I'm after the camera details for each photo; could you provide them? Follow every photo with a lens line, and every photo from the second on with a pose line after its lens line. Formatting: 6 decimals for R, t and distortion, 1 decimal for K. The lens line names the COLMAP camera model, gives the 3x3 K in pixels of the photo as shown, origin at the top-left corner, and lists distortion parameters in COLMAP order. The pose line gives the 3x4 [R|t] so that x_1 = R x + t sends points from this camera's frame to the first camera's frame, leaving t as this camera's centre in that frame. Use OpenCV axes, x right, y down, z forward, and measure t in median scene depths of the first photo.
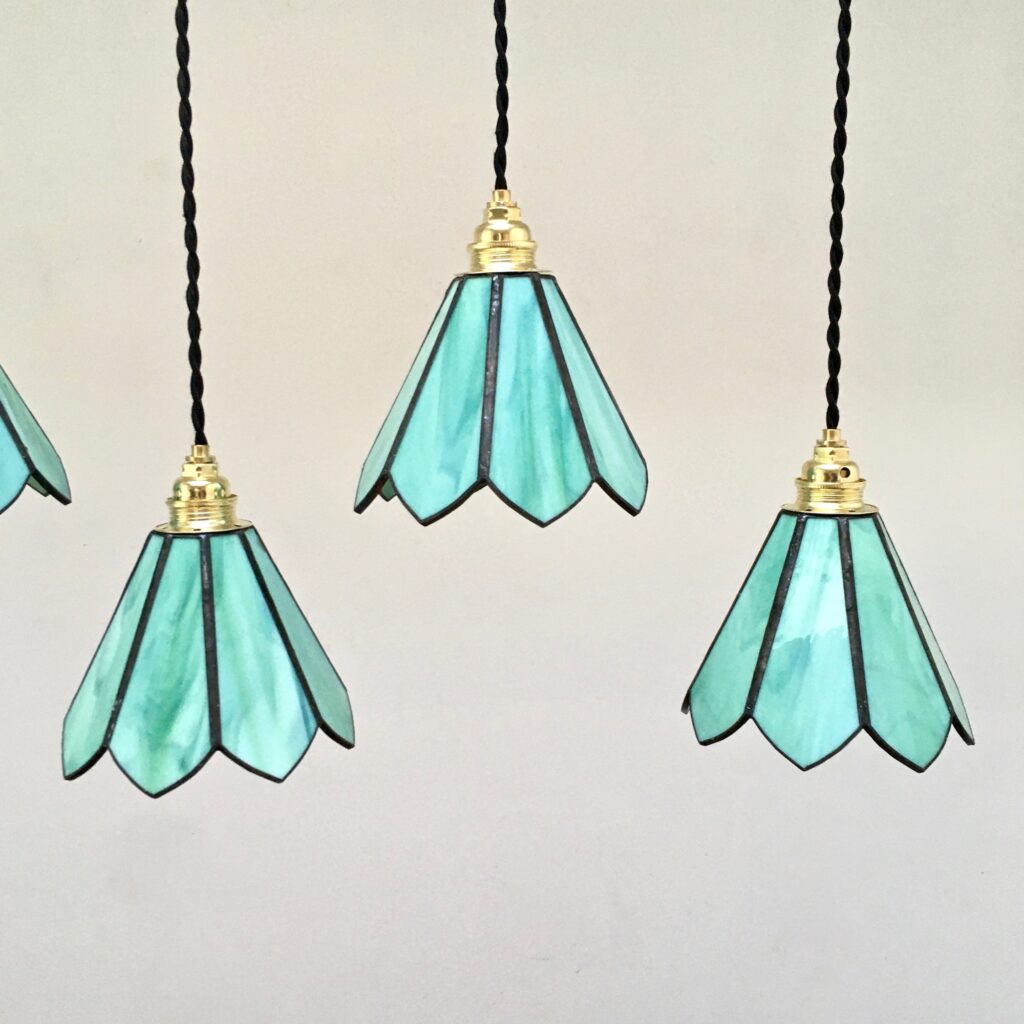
lens RADIAL K [[1173.1, 0, 512.0], [0, 1173.1, 512.0], [0, 0, 1]] dist [-0.116259, 0.697057]
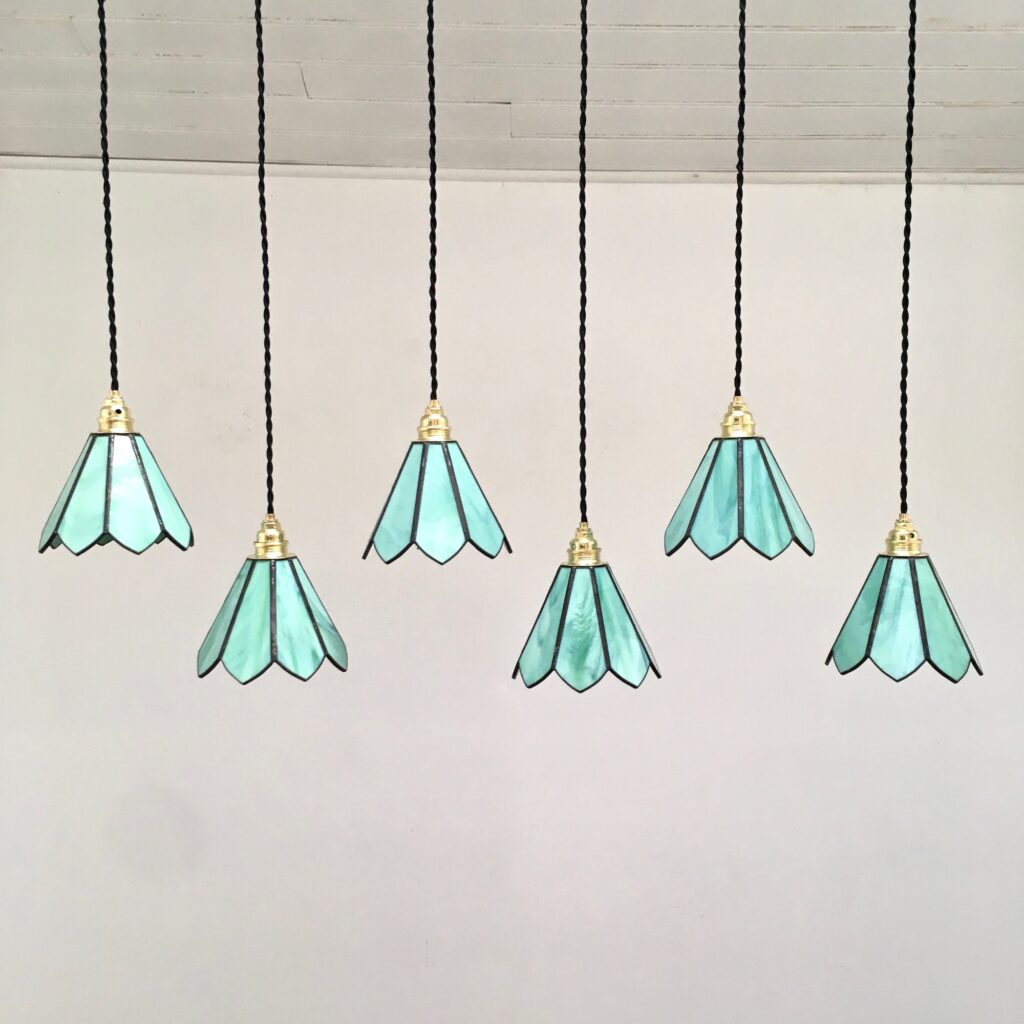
lens RADIAL K [[1173.1, 0, 512.0], [0, 1173.1, 512.0], [0, 0, 1]] dist [-0.116259, 0.697057]
pose [[0.999918, -0.000751, -0.012792, -0.377983], [-0.000289, 0.996709, -0.081064, 0.089937], [0.012811, 0.081061, 0.996627, -1.014420]]
